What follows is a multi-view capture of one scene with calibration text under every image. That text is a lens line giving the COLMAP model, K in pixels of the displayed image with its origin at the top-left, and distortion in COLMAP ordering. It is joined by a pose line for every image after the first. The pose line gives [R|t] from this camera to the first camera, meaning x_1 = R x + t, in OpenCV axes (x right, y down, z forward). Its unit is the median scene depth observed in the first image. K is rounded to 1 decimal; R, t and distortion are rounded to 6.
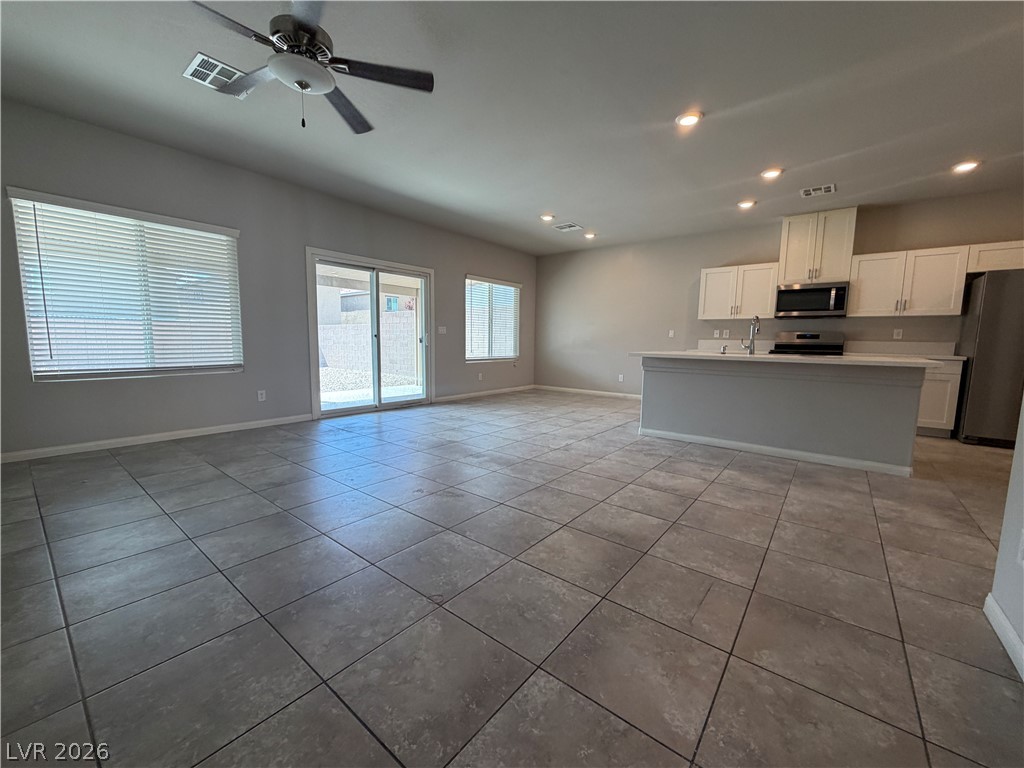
lens RADIAL K [[408.0, 0, 510.0], [0, 408.0, 384.9], [0, 0, 1]] dist [-0.000468, -0.000265]
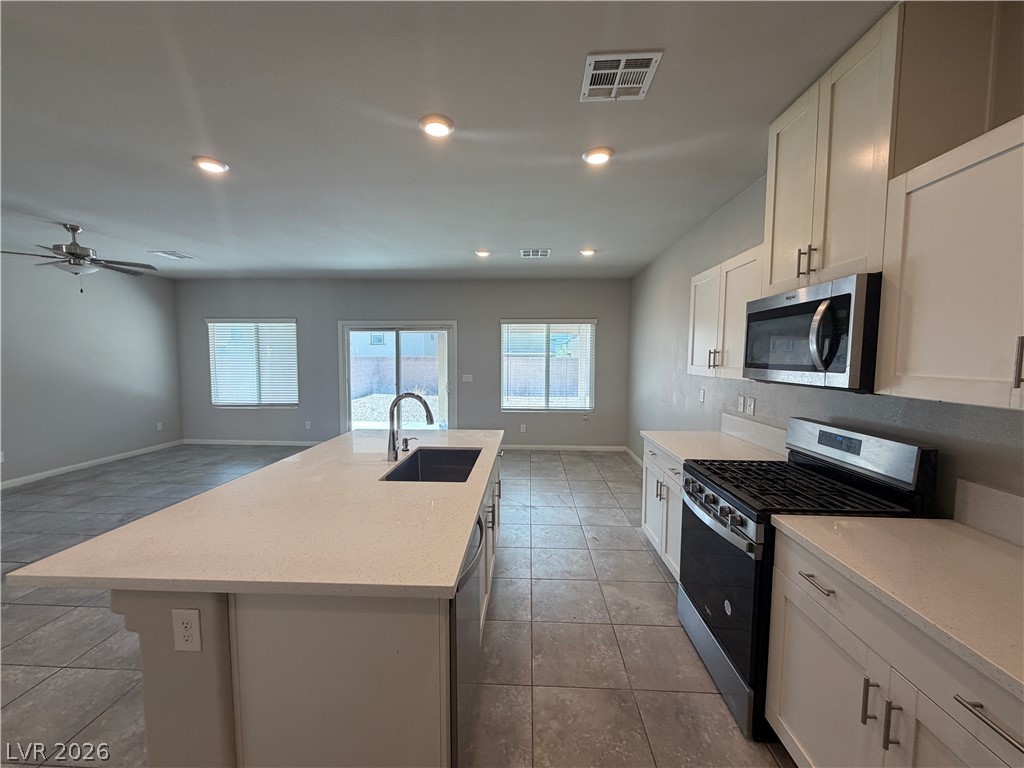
lens RADIAL K [[408.0, 0, 510.0], [0, 408.0, 384.9], [0, 0, 1]] dist [-0.000468, -0.000265]
pose [[0.588343, 0.042482, -0.807494, 0.919028], [-0.084468, 0.996384, -0.009125, -0.151606], [0.804187, 0.073576, 0.589805, 0.634201]]
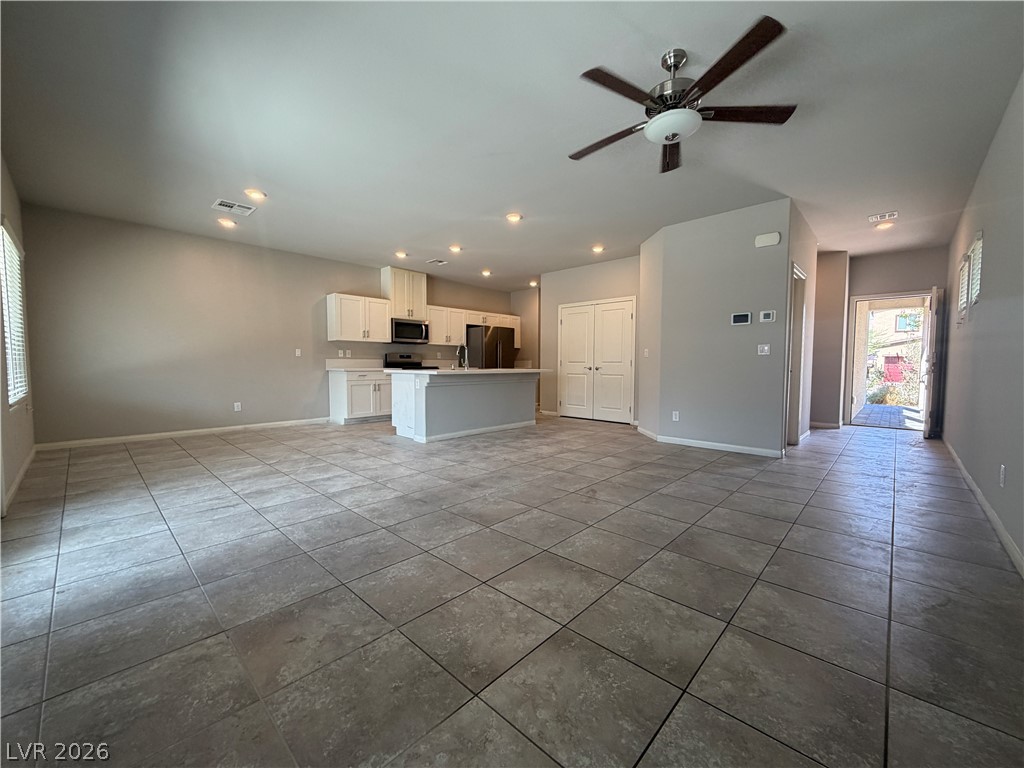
lens RADIAL K [[408.0, 0, 510.0], [0, 408.0, 384.9], [0, 0, 1]] dist [-0.000468, -0.000265]
pose [[0.082037, -0.067801, 0.994320, -0.697629], [0.106687, 0.992548, 0.058878, -0.072204], [-0.990903, 0.101251, 0.088659, 0.578831]]
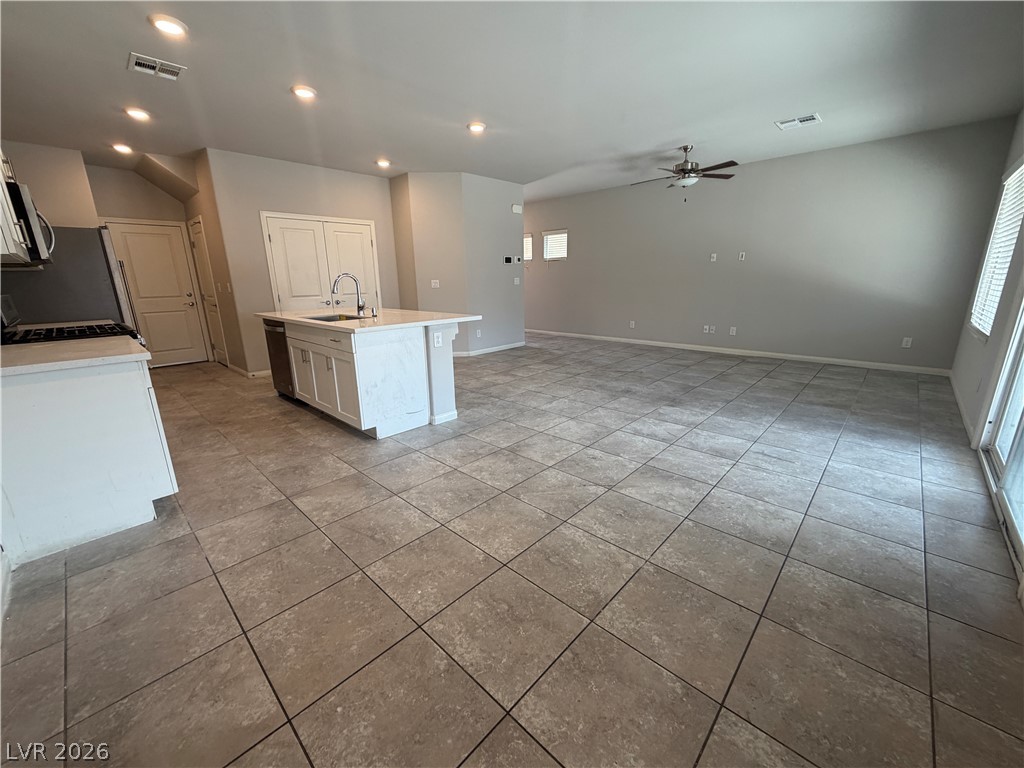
lens RADIAL K [[408.0, 0, 510.0], [0, 408.0, 384.9], [0, 0, 1]] dist [-0.000468, -0.000265]
pose [[-0.996646, -0.019056, 0.079582, 0.129298], [0.011047, 0.932278, 0.361575, -0.213943], [-0.081083, 0.361241, -0.928940, 1.551689]]
